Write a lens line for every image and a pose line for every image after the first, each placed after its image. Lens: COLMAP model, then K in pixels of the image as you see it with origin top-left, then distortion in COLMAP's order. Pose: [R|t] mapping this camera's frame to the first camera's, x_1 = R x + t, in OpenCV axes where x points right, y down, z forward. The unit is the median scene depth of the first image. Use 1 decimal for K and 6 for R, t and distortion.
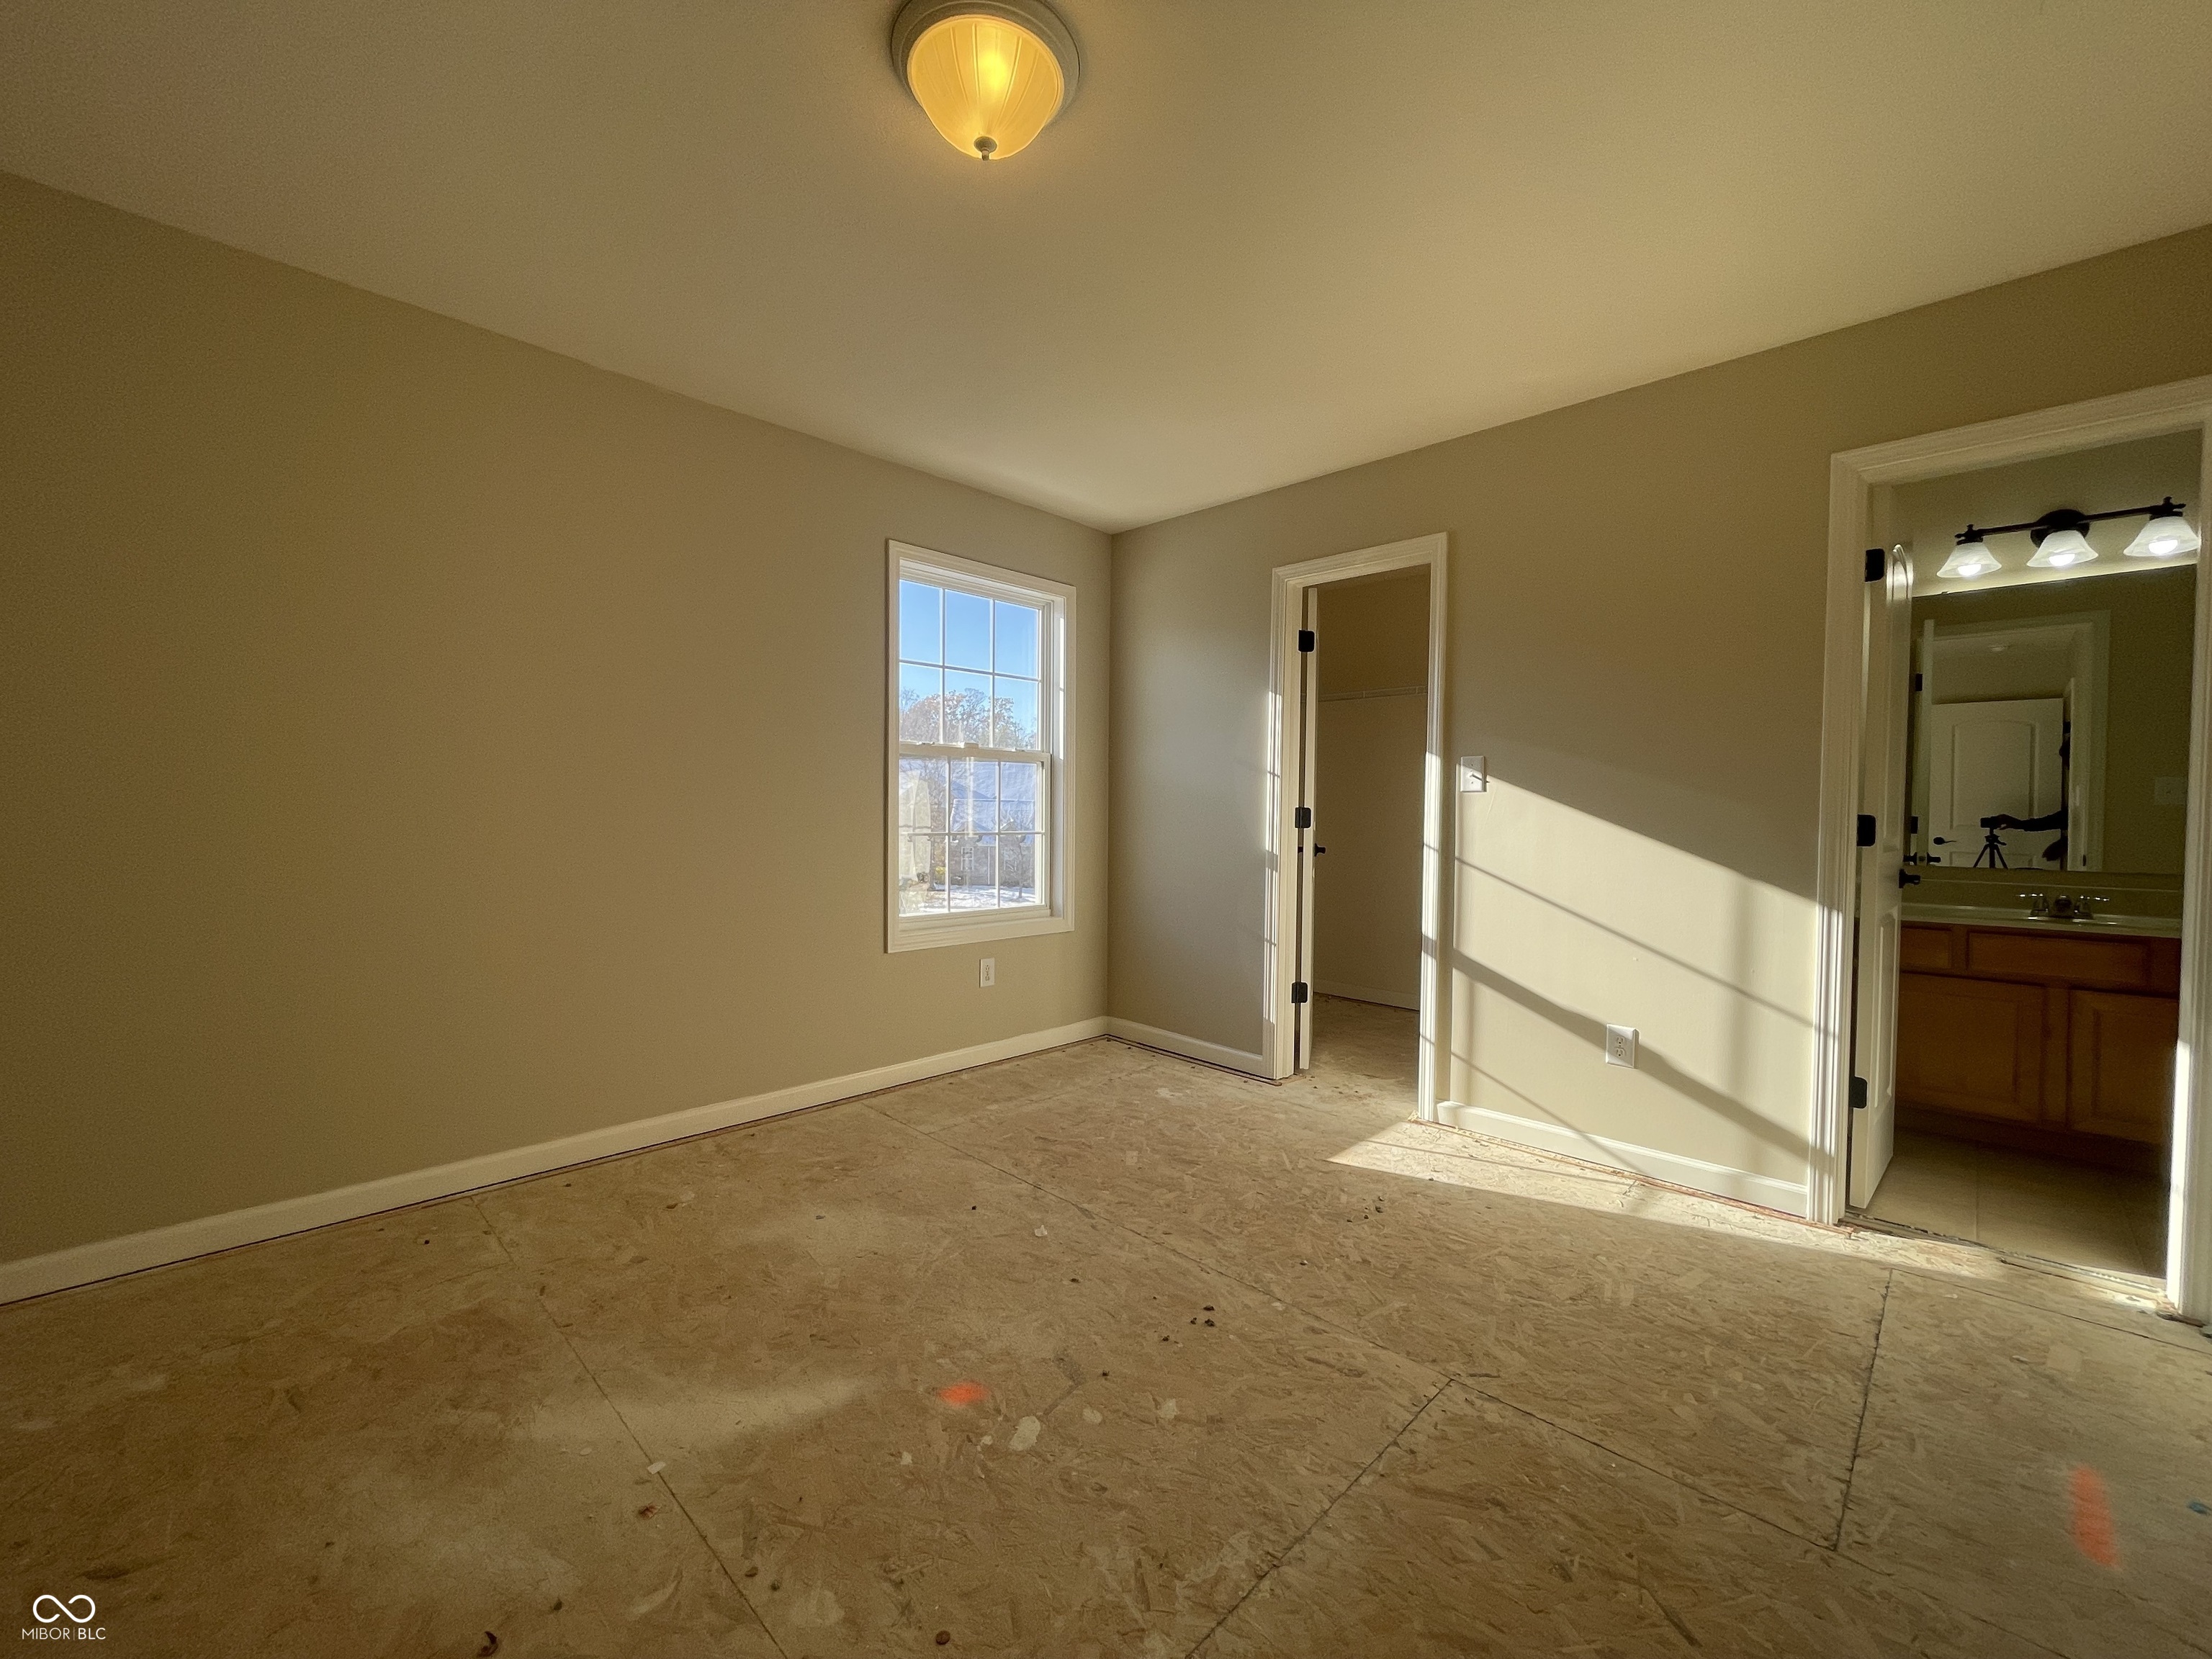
lens RADIAL K [[895.5, 0, 1113.7], [0, 895.5, 830.3], [0, 0, 1]] dist [-0.001314, -0.000423]
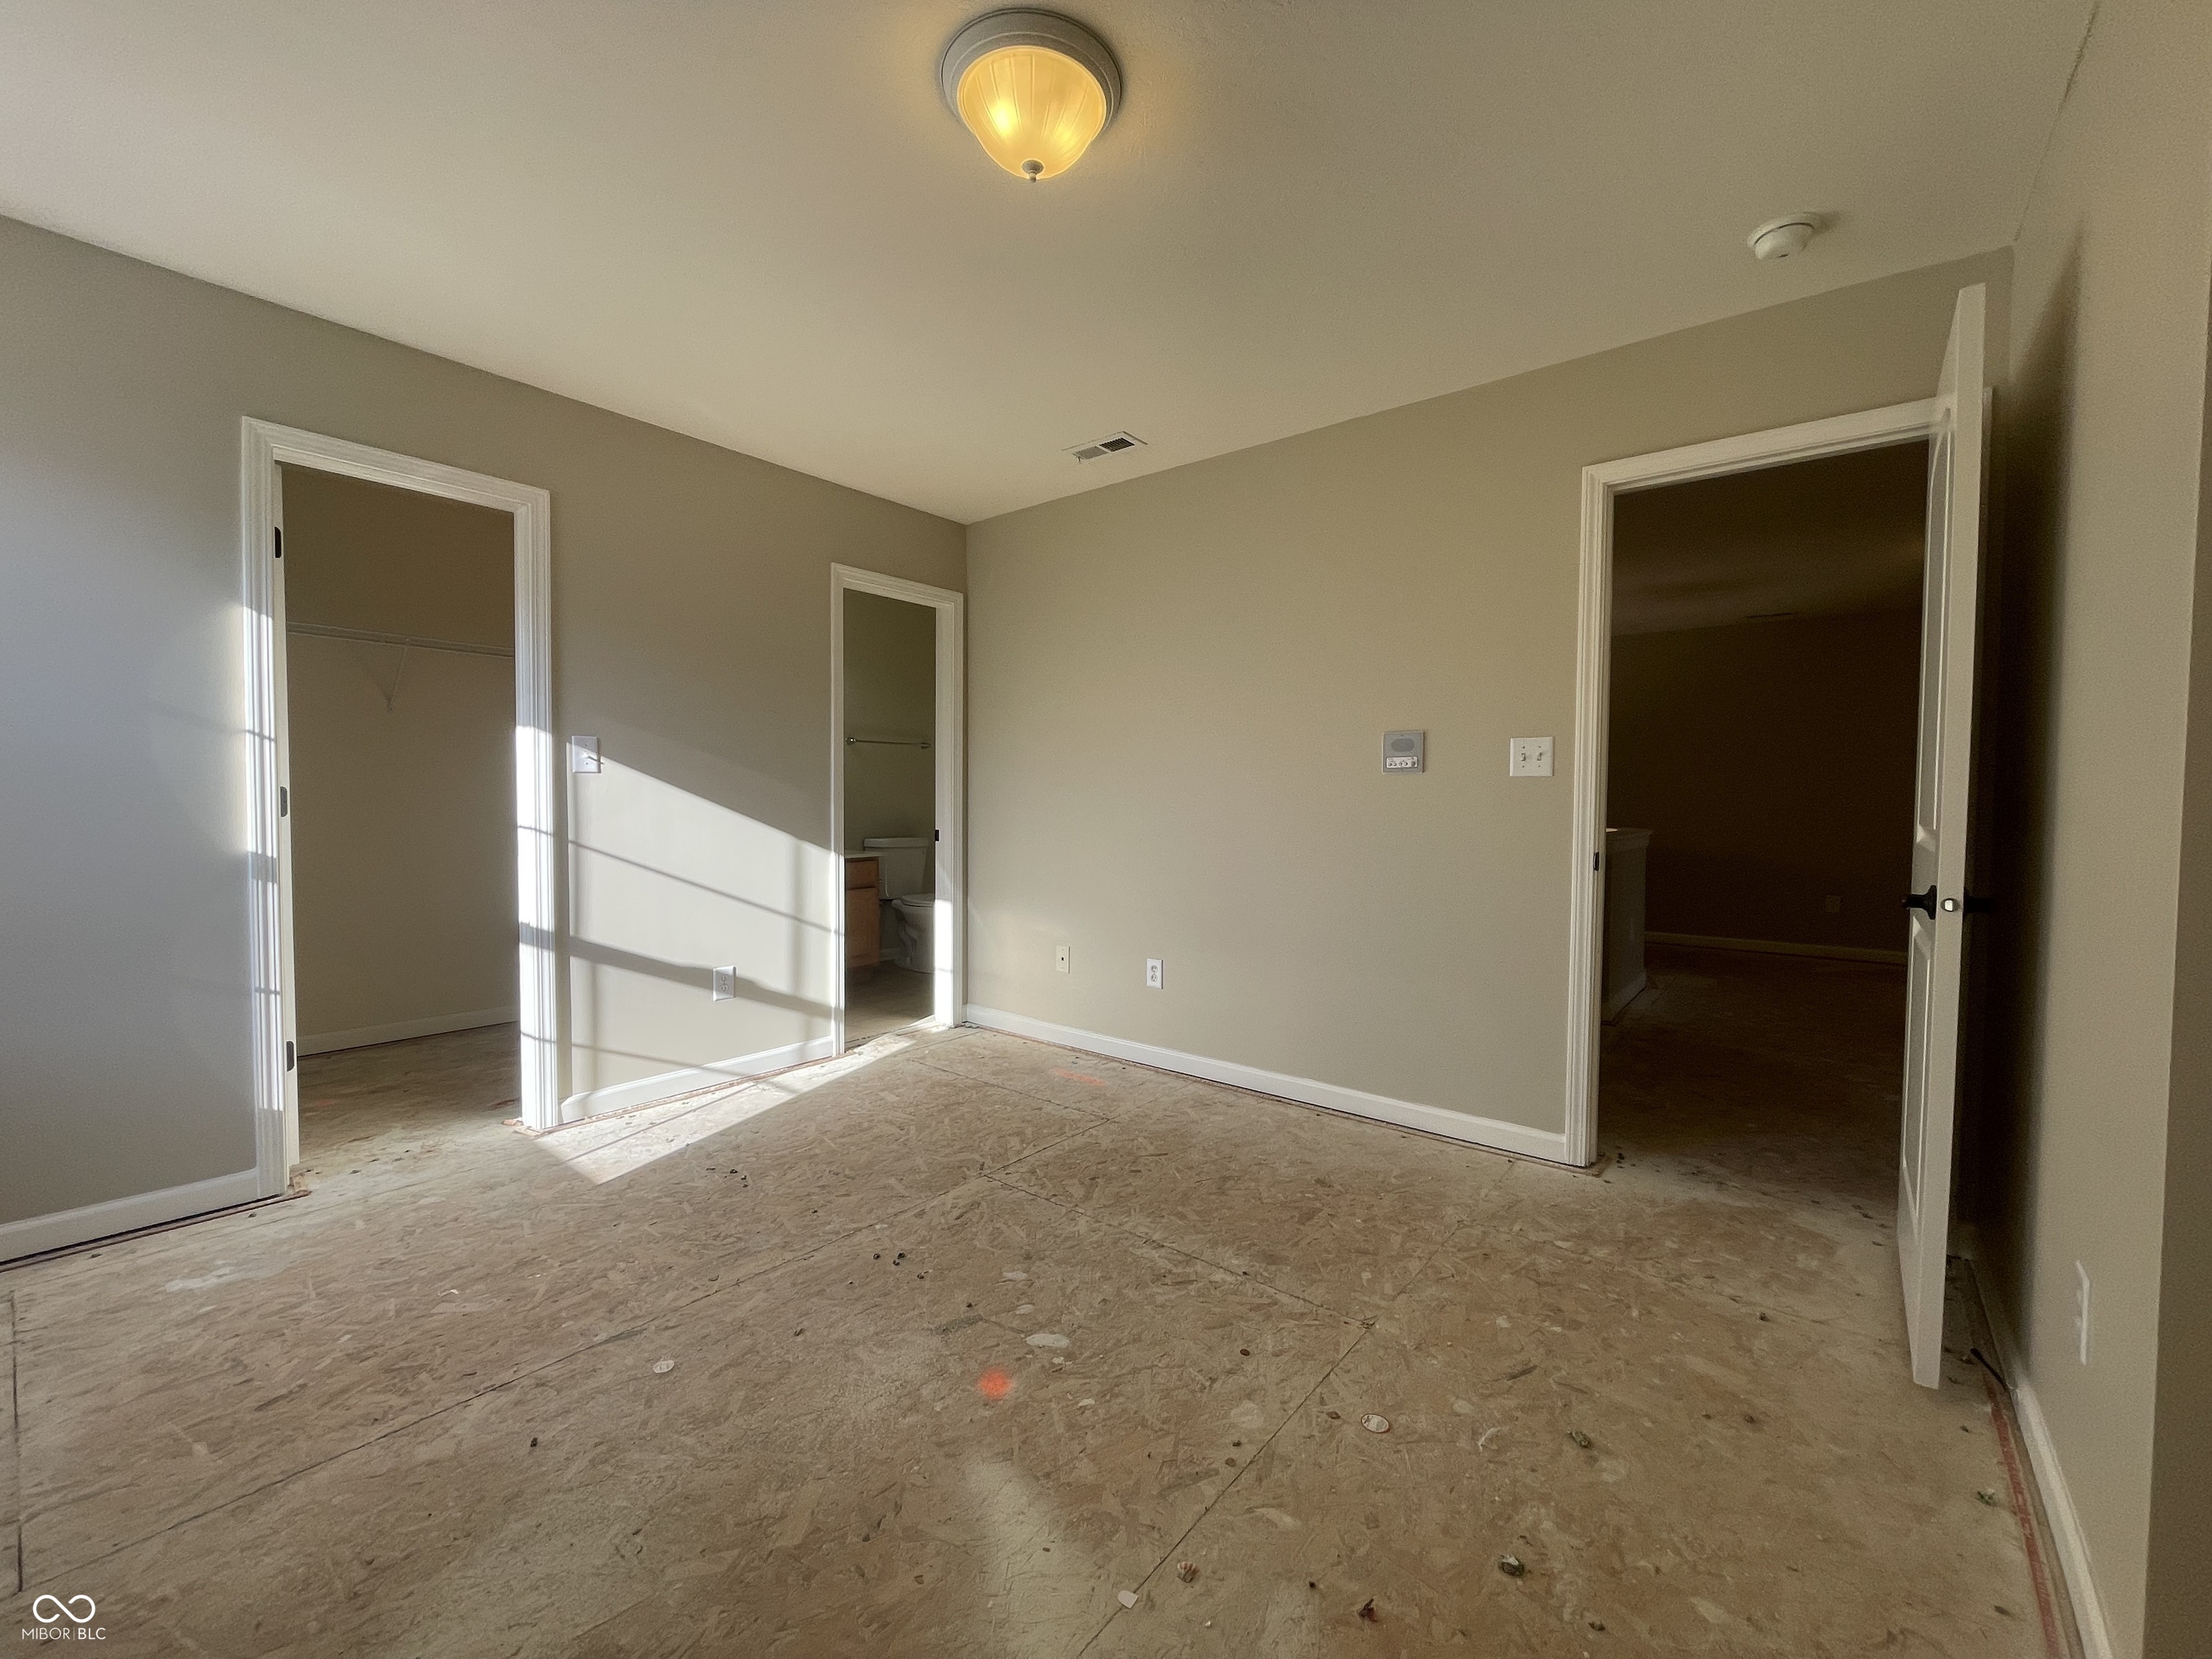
lens RADIAL K [[895.5, 0, 1113.7], [0, 895.5, 830.3], [0, 0, 1]] dist [-0.001314, -0.000423]
pose [[-0.096738, -0.047309, 0.994185, -0.745772], [0.012990, 0.998725, 0.048789, -0.023927], [-0.995225, 0.017634, -0.096000, 0.617982]]
